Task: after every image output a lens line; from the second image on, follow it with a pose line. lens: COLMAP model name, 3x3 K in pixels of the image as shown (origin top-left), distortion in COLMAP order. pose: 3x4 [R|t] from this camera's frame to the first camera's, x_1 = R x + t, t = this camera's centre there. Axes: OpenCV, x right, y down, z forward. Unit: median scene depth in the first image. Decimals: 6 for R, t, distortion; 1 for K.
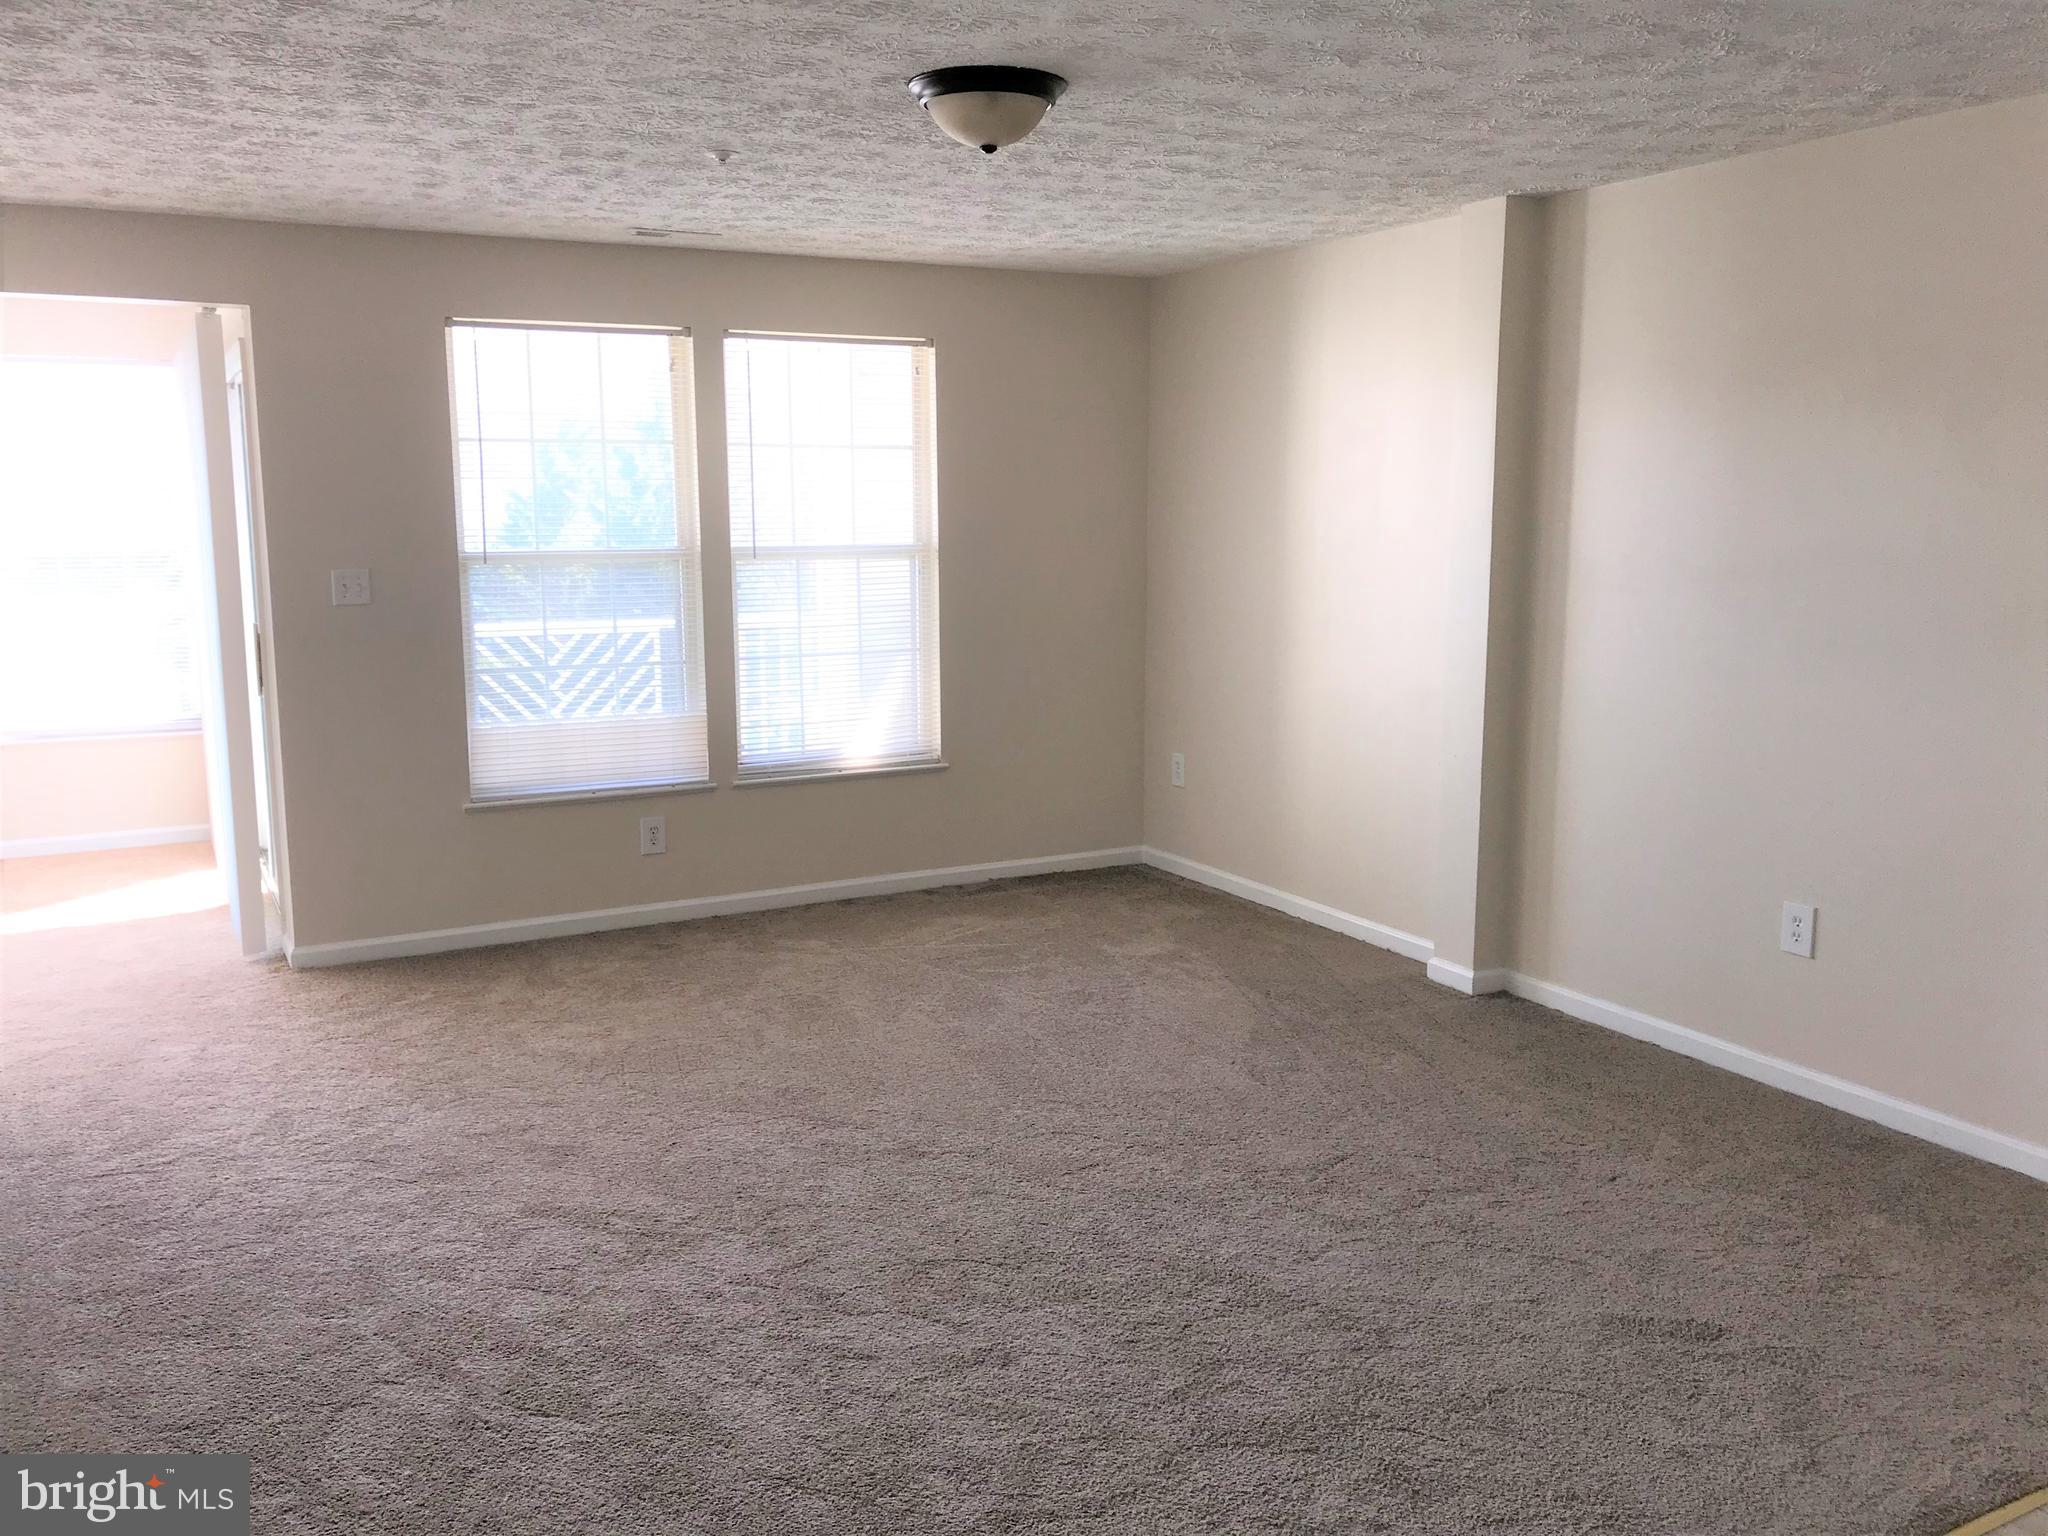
lens RADIAL K [[1659.6, 0, 1024.0], [0, 1659.6, 768.0], [0, 0, 1]] dist [-0.003050, -0.010985]
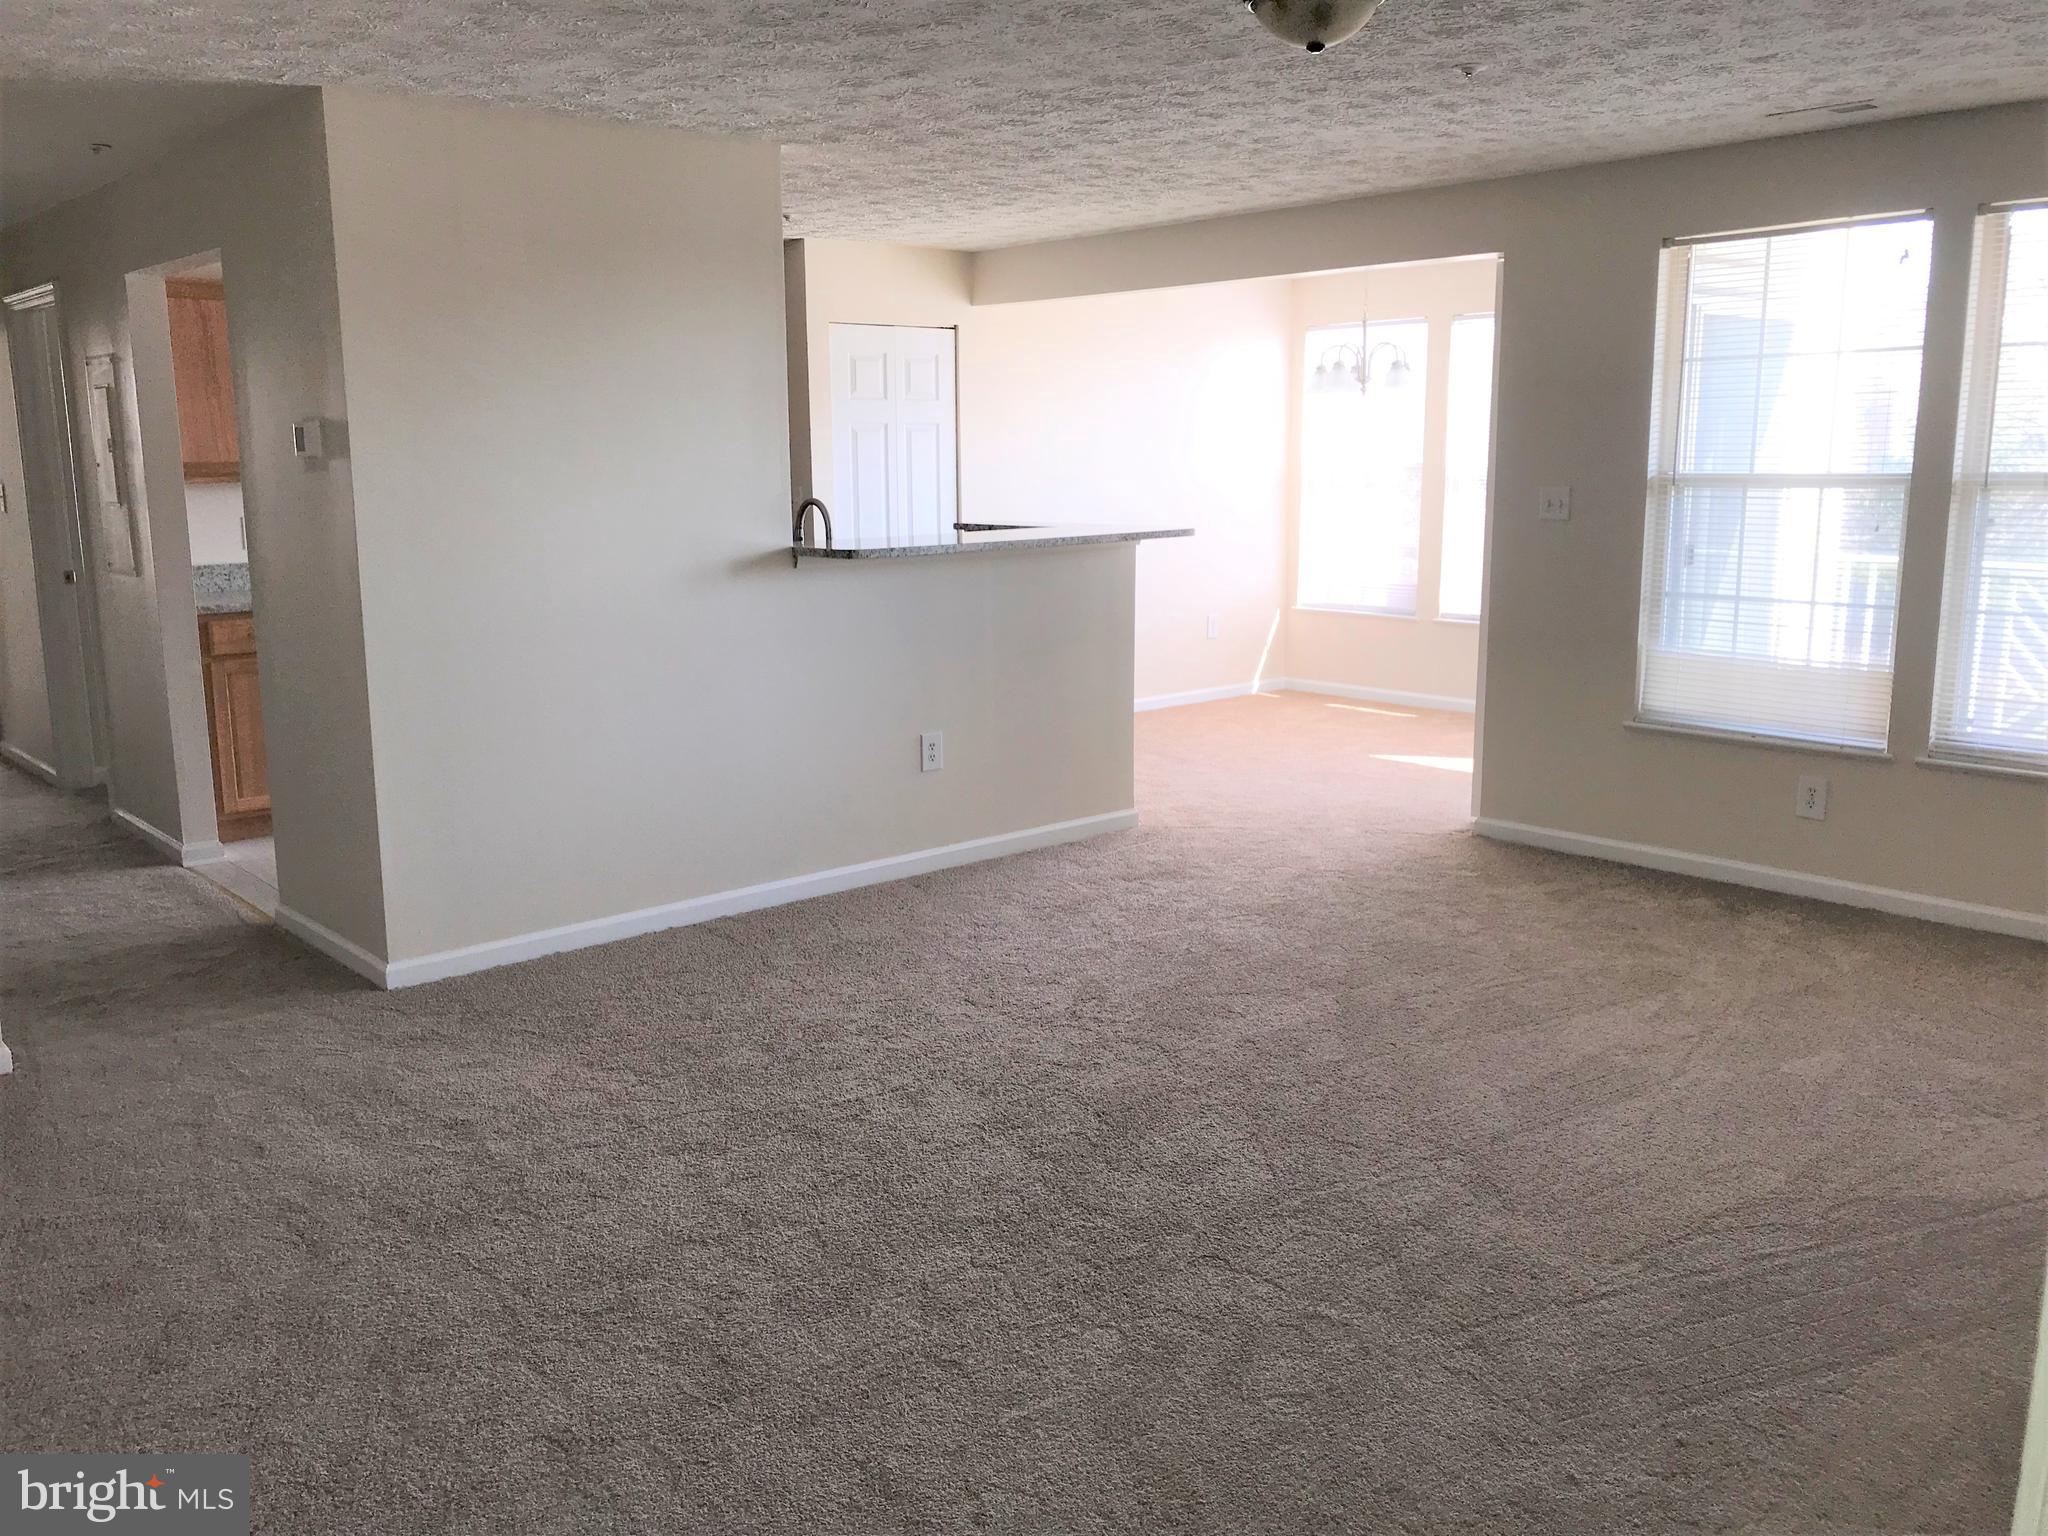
lens RADIAL K [[1700.8, 0, 1024.0], [0, 1700.8, 768.0], [0, 0, 1]] dist [0.005460, 0.003811]
pose [[0.217819, 0.182294, -0.958814, 0.598598], [-0.147934, 0.977218, 0.152187, -0.055331], [0.964713, 0.108692, 0.239825, 0.398630]]
